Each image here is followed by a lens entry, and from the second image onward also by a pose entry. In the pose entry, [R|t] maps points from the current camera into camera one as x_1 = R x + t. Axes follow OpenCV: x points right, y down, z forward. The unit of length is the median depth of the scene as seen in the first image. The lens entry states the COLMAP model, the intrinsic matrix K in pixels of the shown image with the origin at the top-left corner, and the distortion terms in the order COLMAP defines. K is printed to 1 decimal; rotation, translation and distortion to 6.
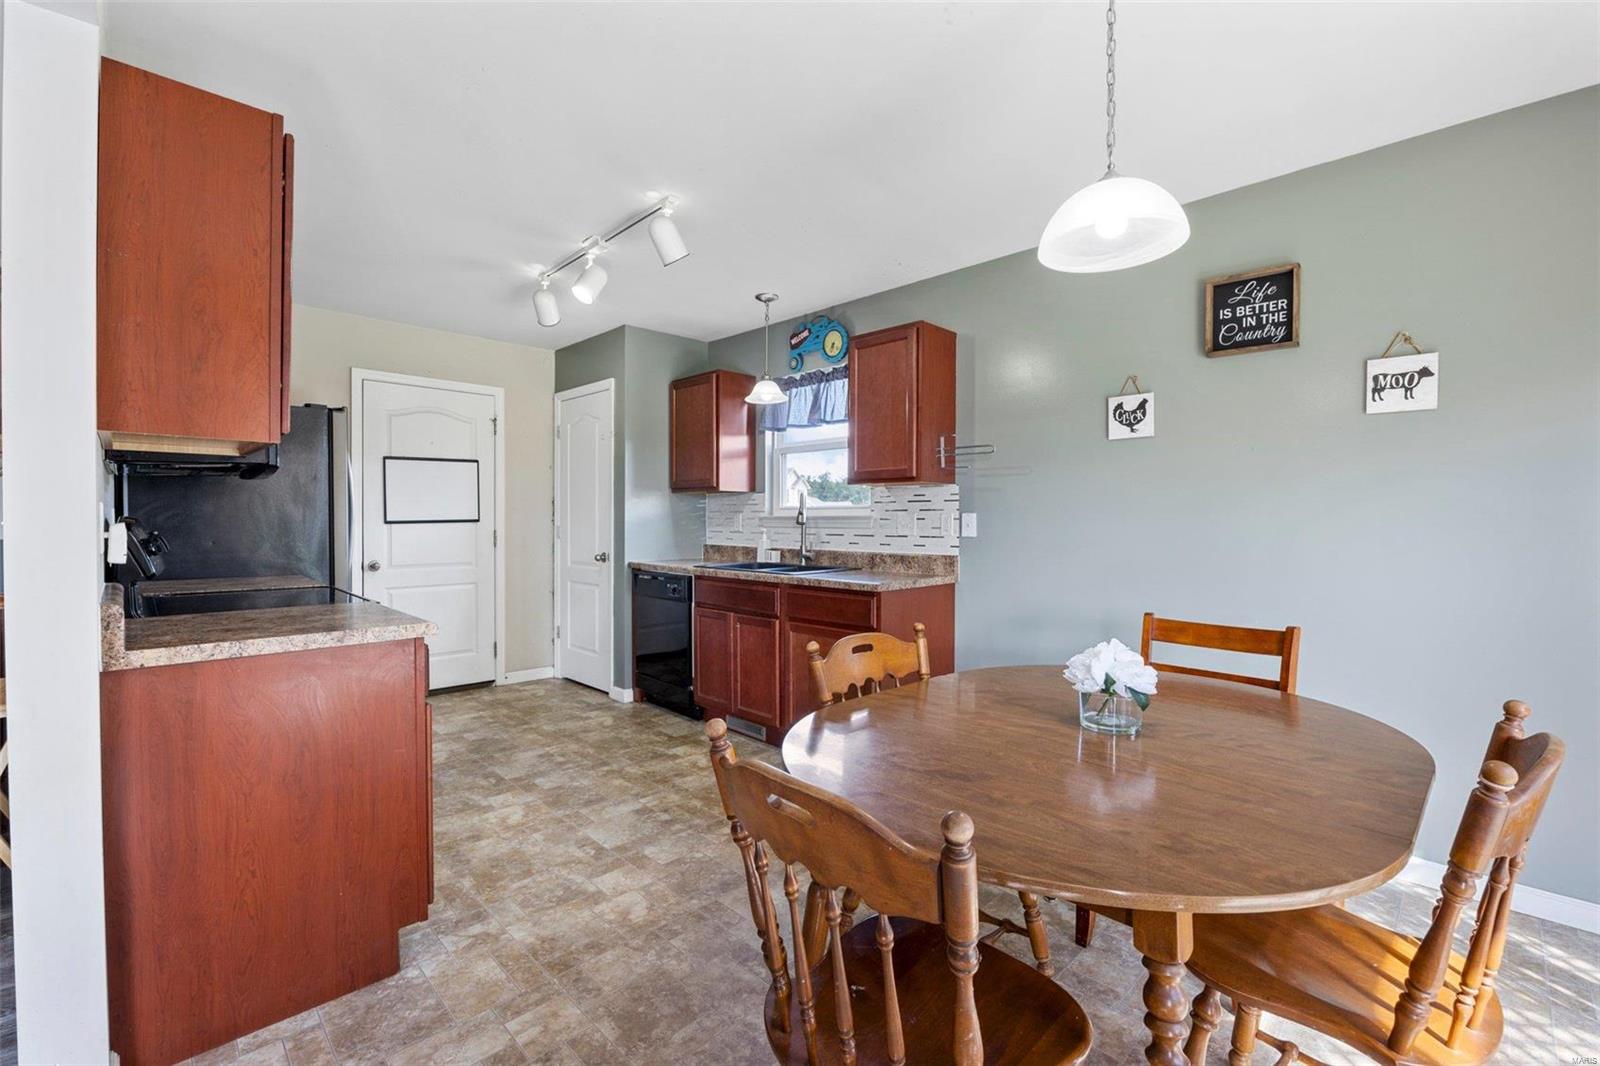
lens RADIAL K [[693.0, 0, 804.3], [0, 693.0, 513.1], [0, 0, 1]] dist [-0.011693, 0.000314]
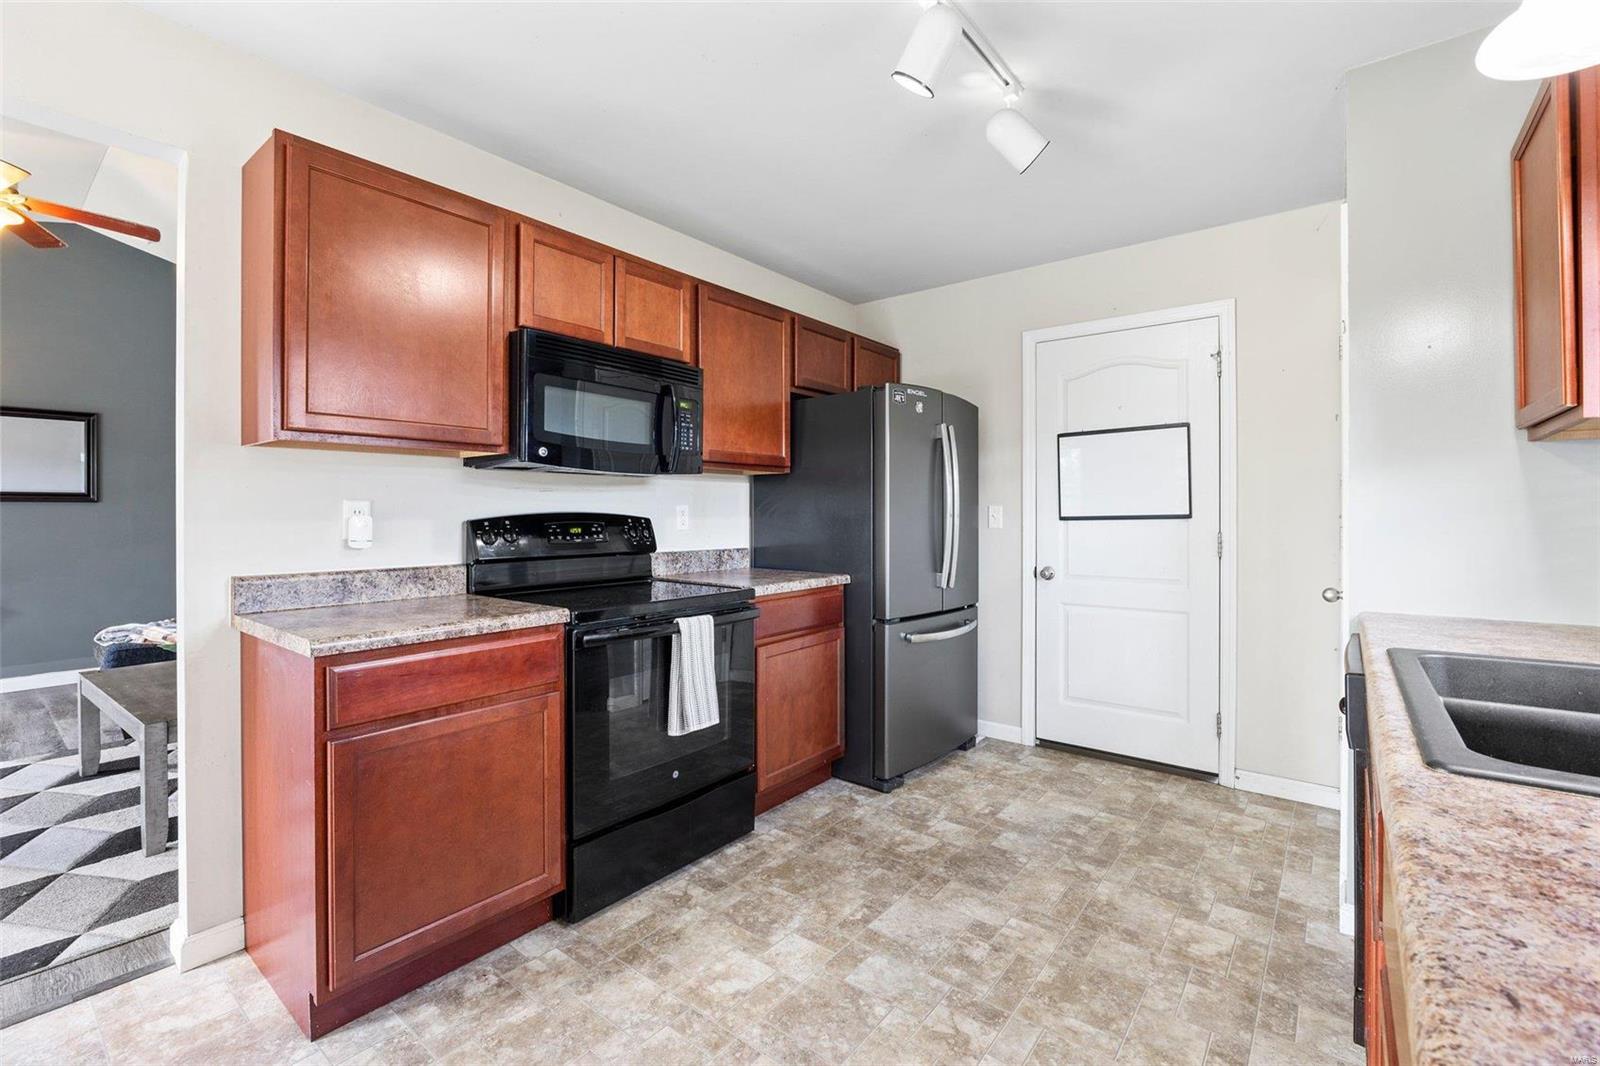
lens RADIAL K [[693.0, 0, 804.3], [0, 693.0, 513.1], [0, 0, 1]] dist [-0.011693, 0.000314]
pose [[0.115611, 0.000733, -0.993294, 0.155010], [0.007988, 0.999967, 0.001668, 0.004124], [0.993262, -0.008128, 0.115601, 0.708595]]
